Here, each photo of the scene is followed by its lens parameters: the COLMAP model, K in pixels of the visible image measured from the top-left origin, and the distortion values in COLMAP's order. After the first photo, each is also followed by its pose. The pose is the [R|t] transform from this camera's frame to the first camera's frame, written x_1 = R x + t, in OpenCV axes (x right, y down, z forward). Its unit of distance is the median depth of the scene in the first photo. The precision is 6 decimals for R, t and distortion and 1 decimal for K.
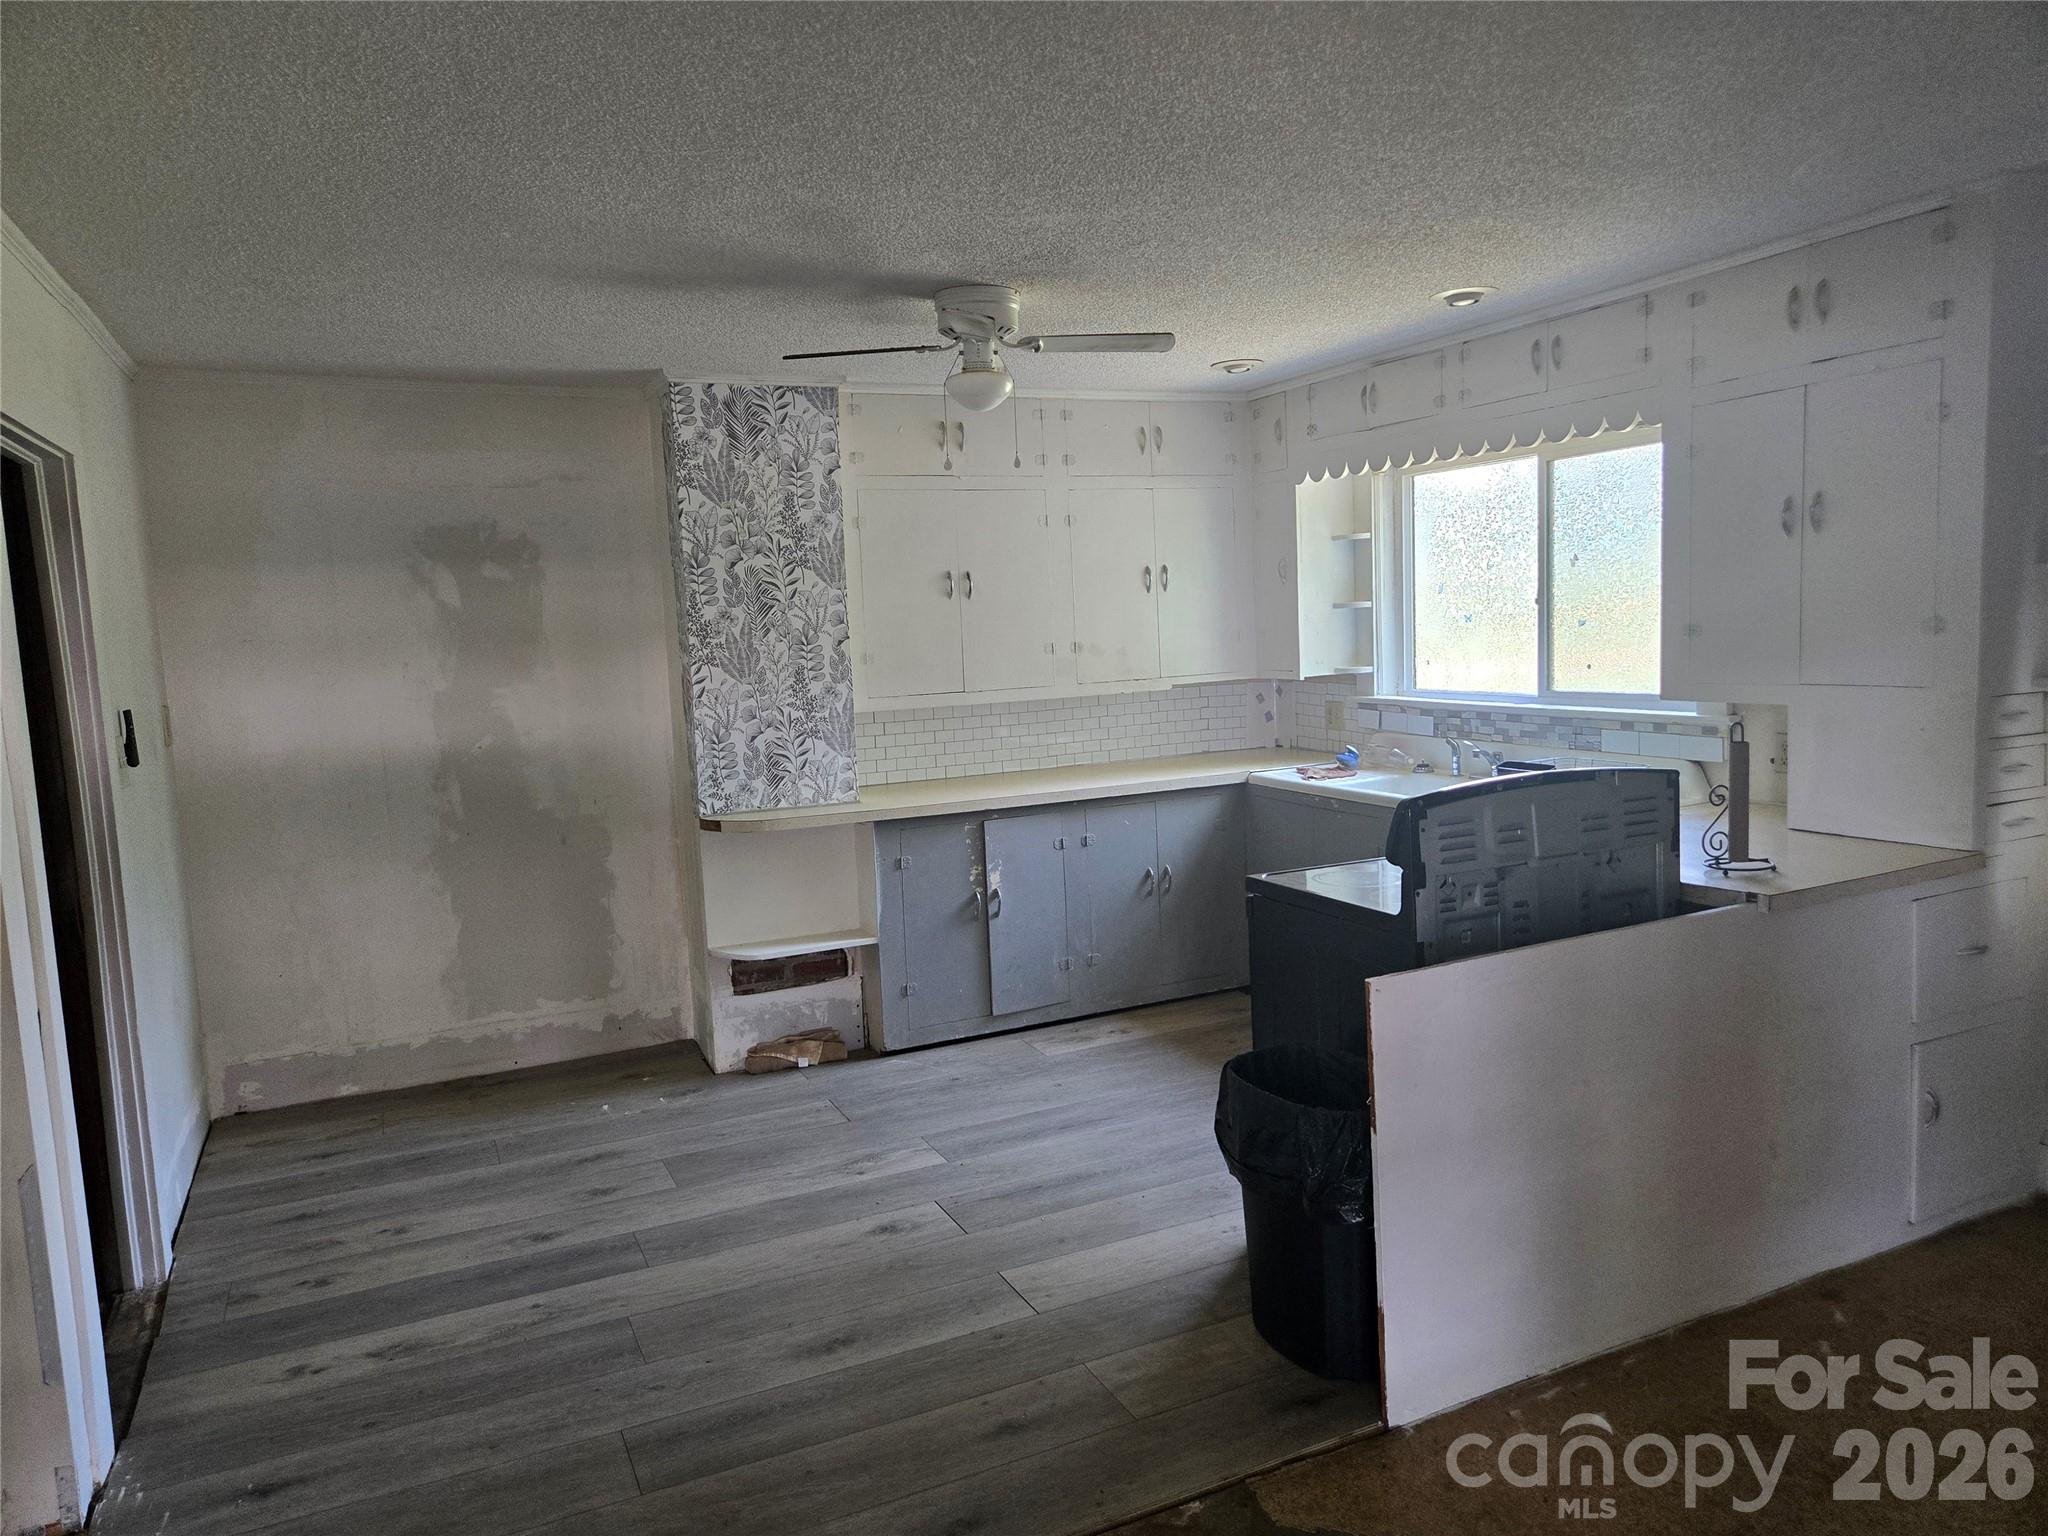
lens RADIAL K [[1372.9, 0, 1018.2], [0, 1372.9, 763.8], [0, 0, 1]] dist [0.058152, -0.051271]
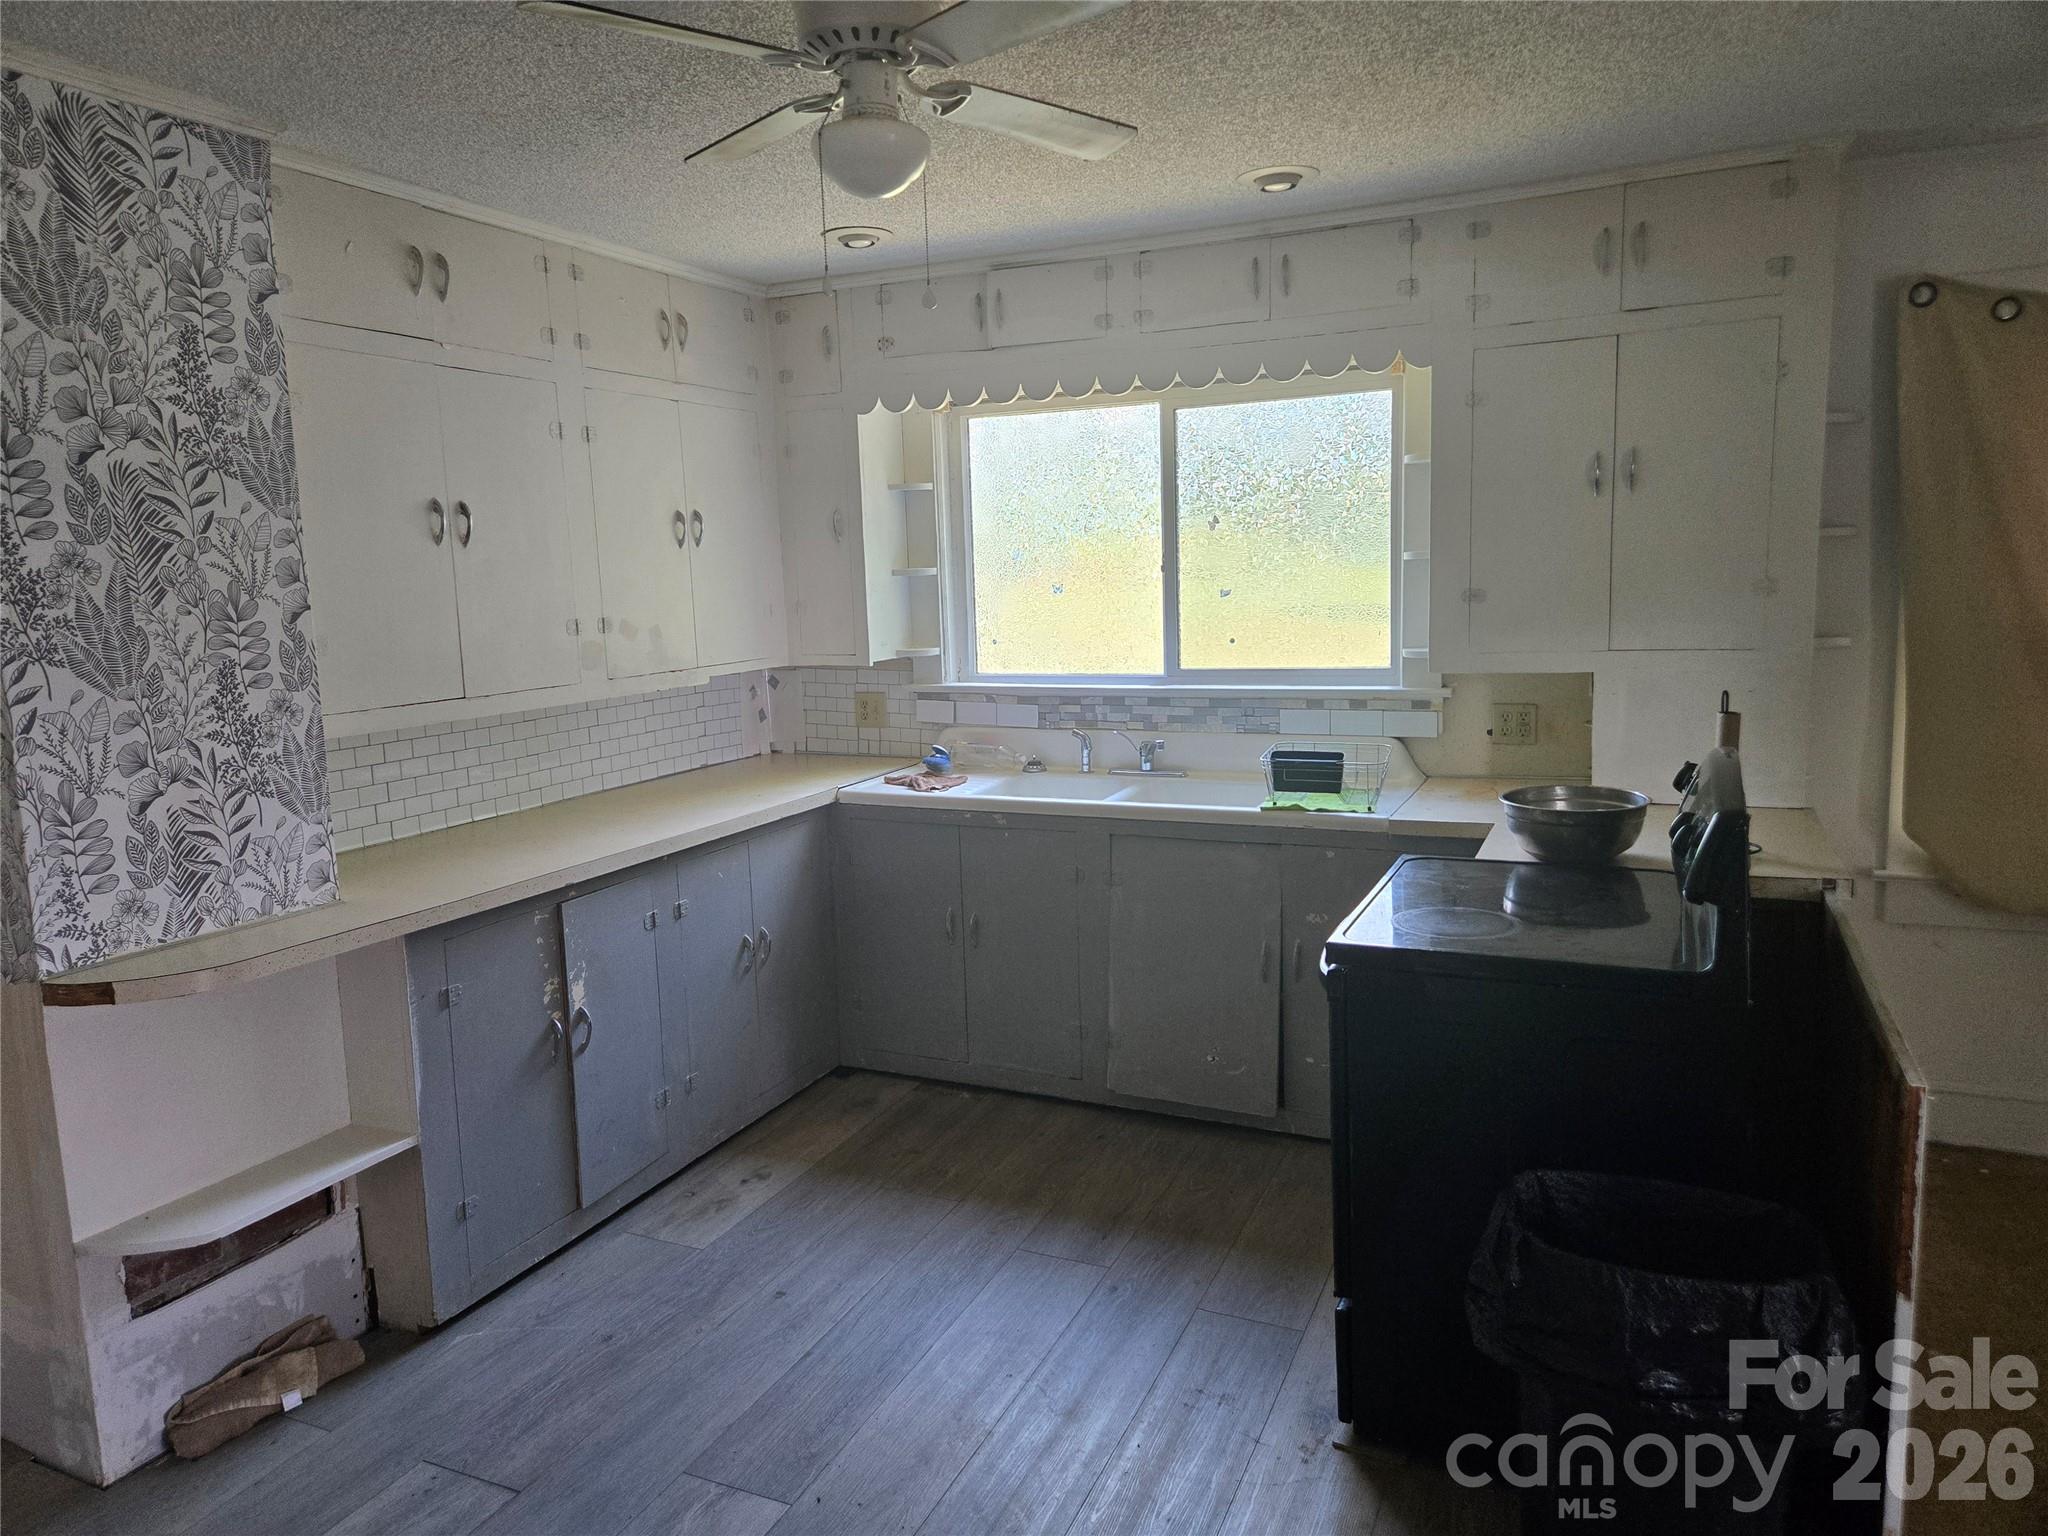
lens RADIAL K [[1372.9, 0, 1034.5], [0, 1372.9, 757.4], [0, 0, 1]] dist [0.058152, -0.051271]
pose [[0.762107, -0.070366, 0.643616, -0.264915], [0.068999, 0.997242, 0.027326, -0.027228], [-0.643764, 0.023583, 0.764861, 0.389823]]
